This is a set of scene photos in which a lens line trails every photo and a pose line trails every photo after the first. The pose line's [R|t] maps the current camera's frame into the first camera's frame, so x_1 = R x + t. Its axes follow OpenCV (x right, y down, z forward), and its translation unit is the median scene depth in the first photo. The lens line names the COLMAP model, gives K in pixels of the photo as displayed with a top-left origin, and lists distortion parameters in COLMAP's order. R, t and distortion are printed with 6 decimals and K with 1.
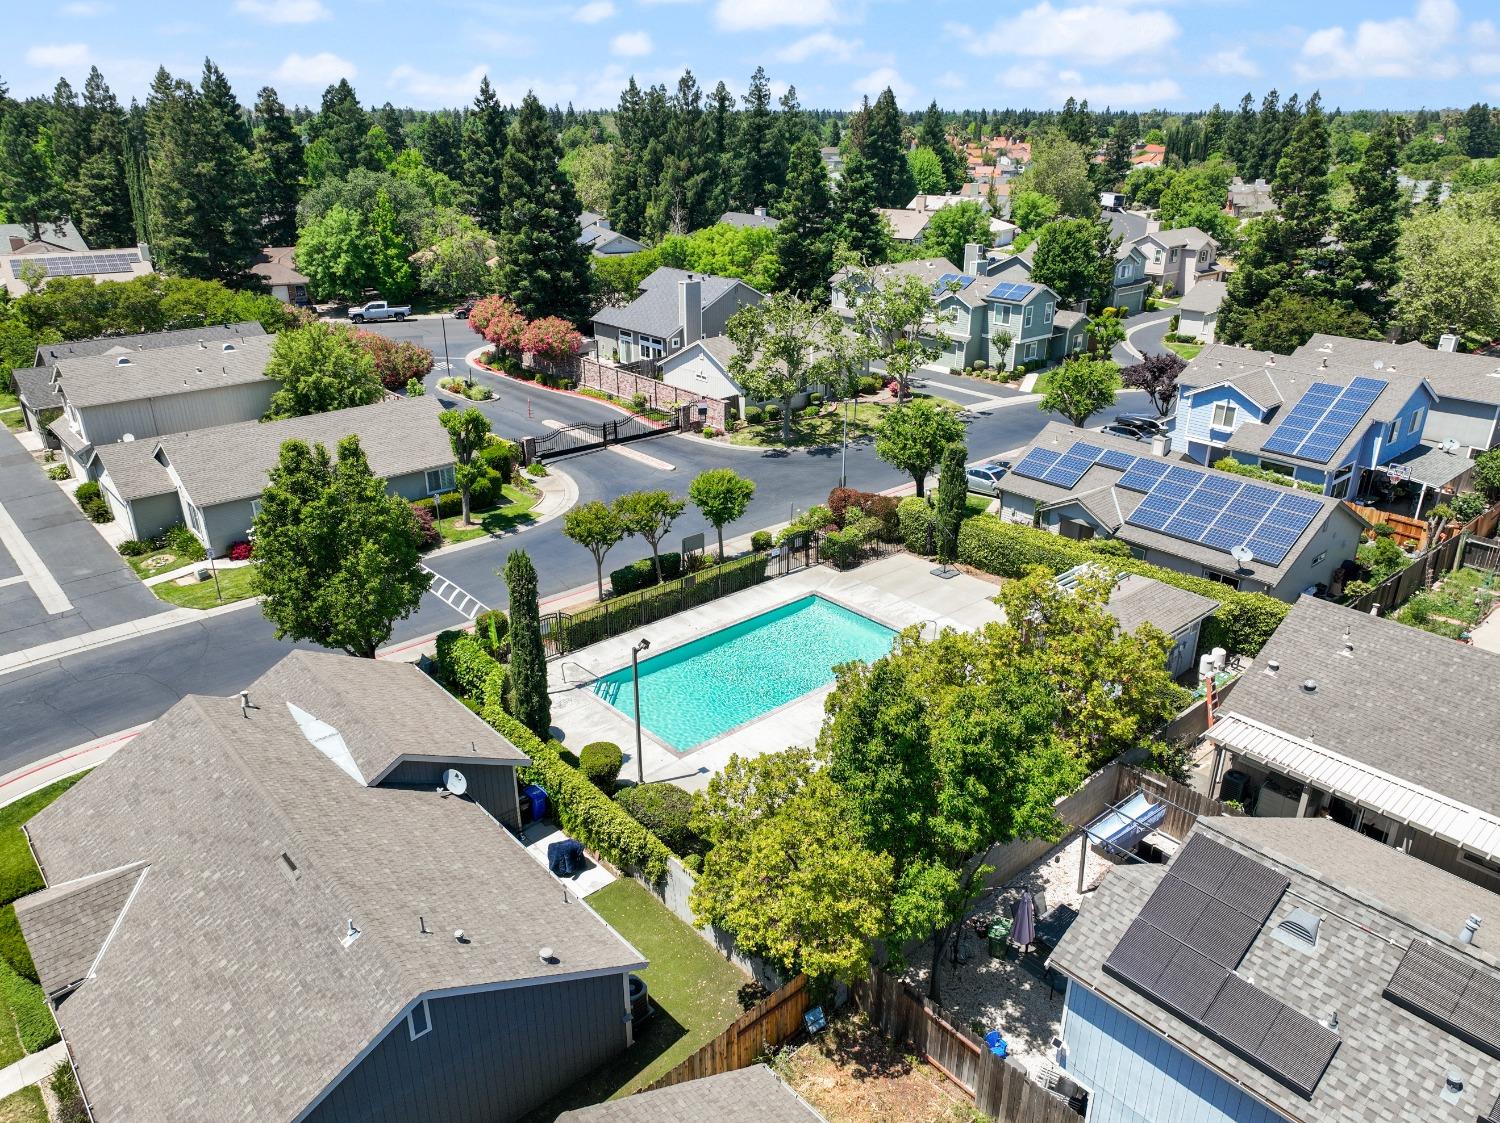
lens RADIAL K [[1056.3, 0, 750.0], [0, 1056.3, 561.5], [0, 0, 1]] dist [0.003591, 0.010577]
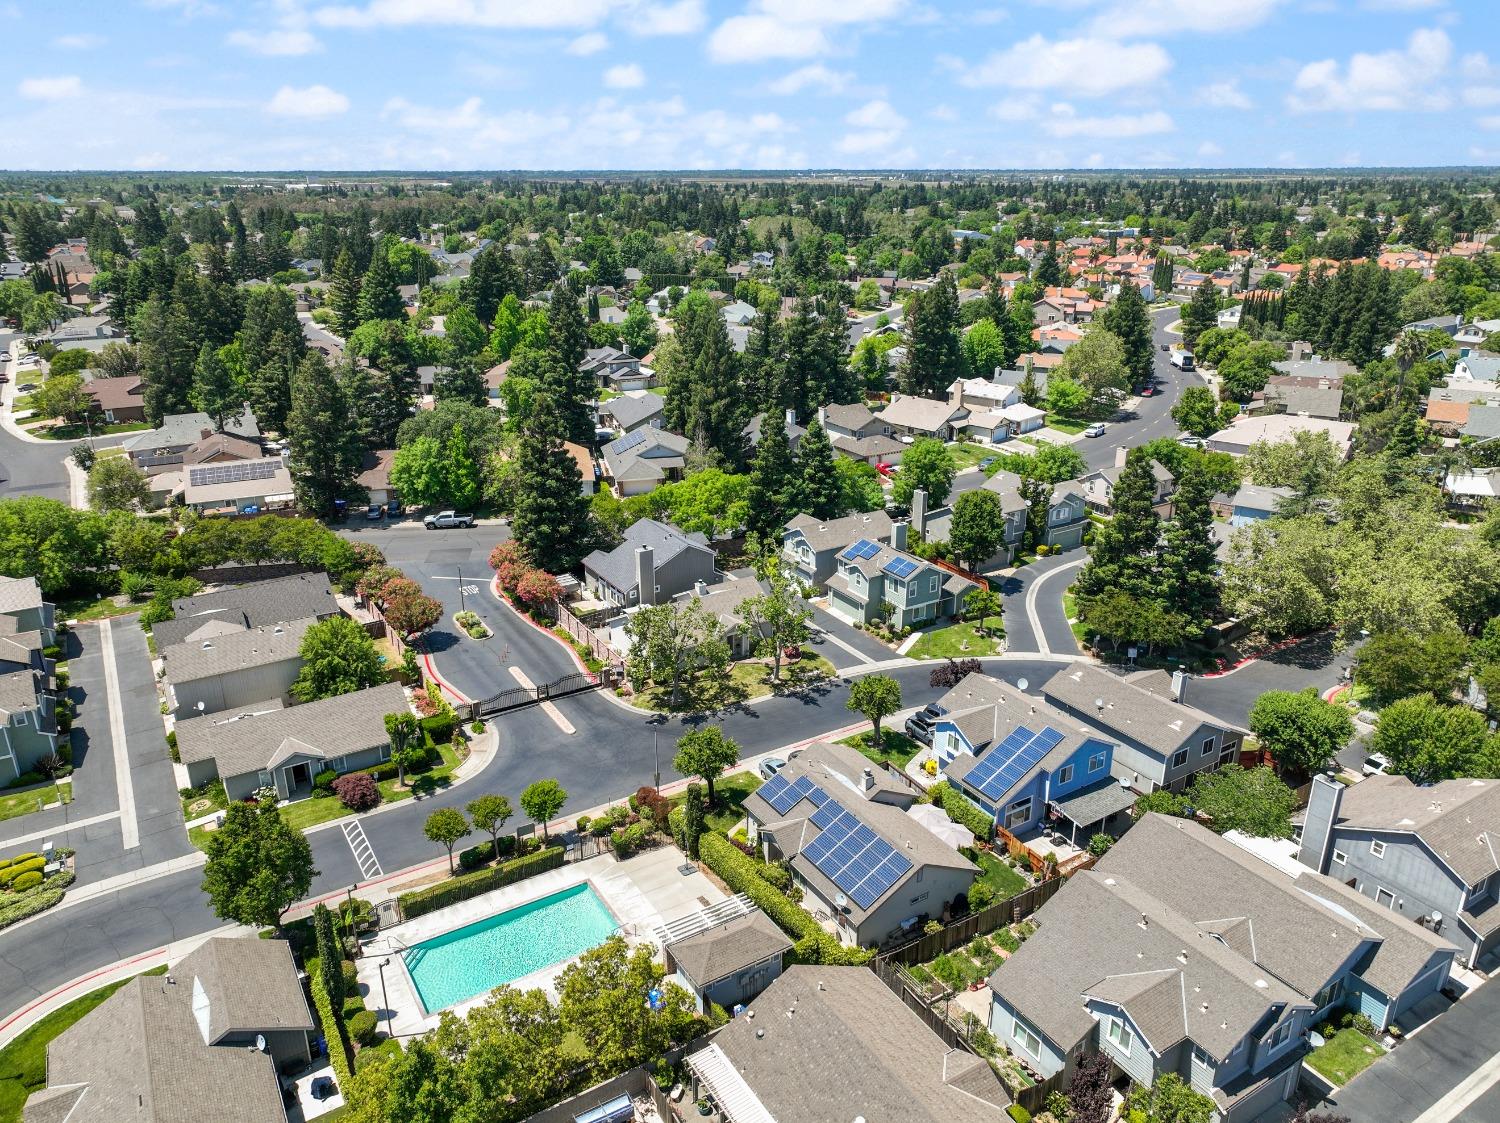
lens RADIAL K [[1056.3, 0, 750.0], [0, 1056.3, 561.5], [0, 0, 1]] dist [0.003591, 0.010577]
pose [[0.985656, 0.055669, -0.159323, 0.318090], [-0.062689, 0.997256, -0.039375, -0.239002], [0.156694, 0.048798, 0.986441, -0.289086]]
